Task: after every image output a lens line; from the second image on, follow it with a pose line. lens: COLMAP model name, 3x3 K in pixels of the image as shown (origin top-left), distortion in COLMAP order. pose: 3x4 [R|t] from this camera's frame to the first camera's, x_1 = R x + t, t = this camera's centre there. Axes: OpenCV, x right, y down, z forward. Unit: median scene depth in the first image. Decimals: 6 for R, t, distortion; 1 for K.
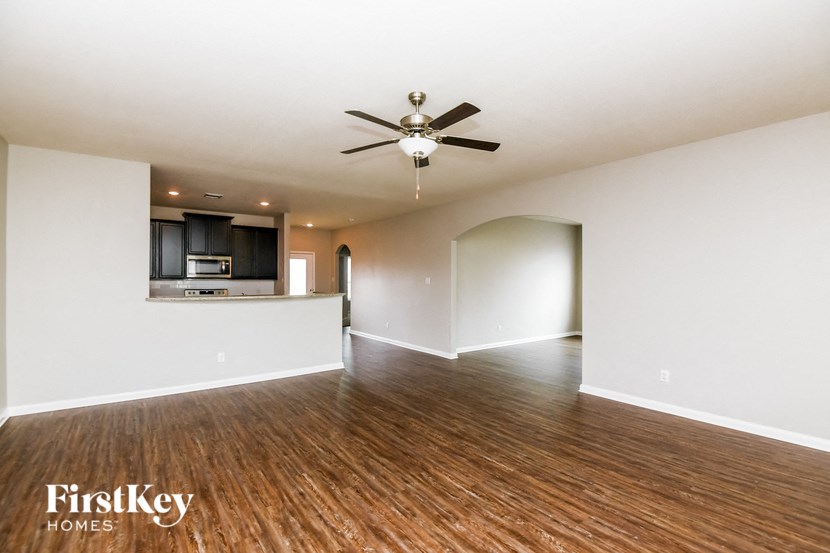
lens RADIAL K [[385.2, 0, 418.0], [0, 385.2, 278.0], [0, 0, 1]] dist [0.001209, -0.000493]
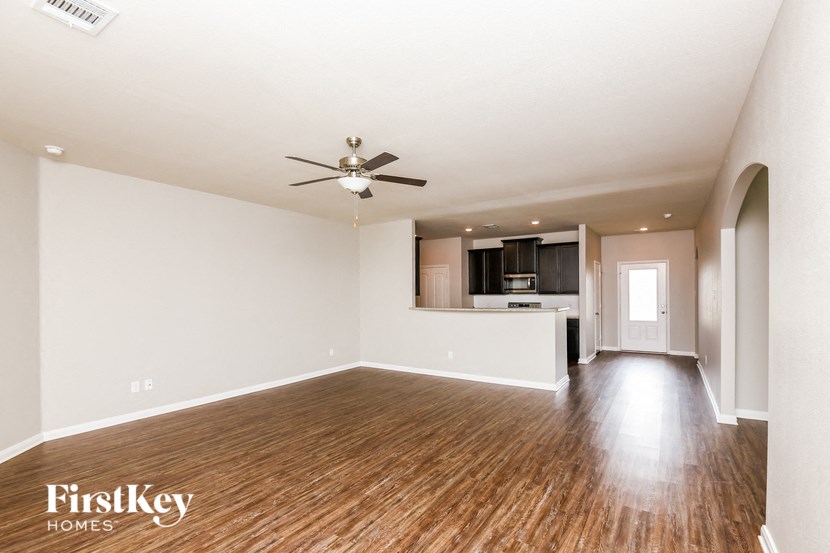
lens RADIAL K [[385.2, 0, 411.0], [0, 385.2, 291.8], [0, 0, 1]] dist [0.001209, -0.000493]
pose [[0.337009, -0.009894, -0.941449, 0.992186], [0.010479, 0.999922, -0.006758, 0.001475], [0.941443, -0.007589, 0.337086, 0.651467]]
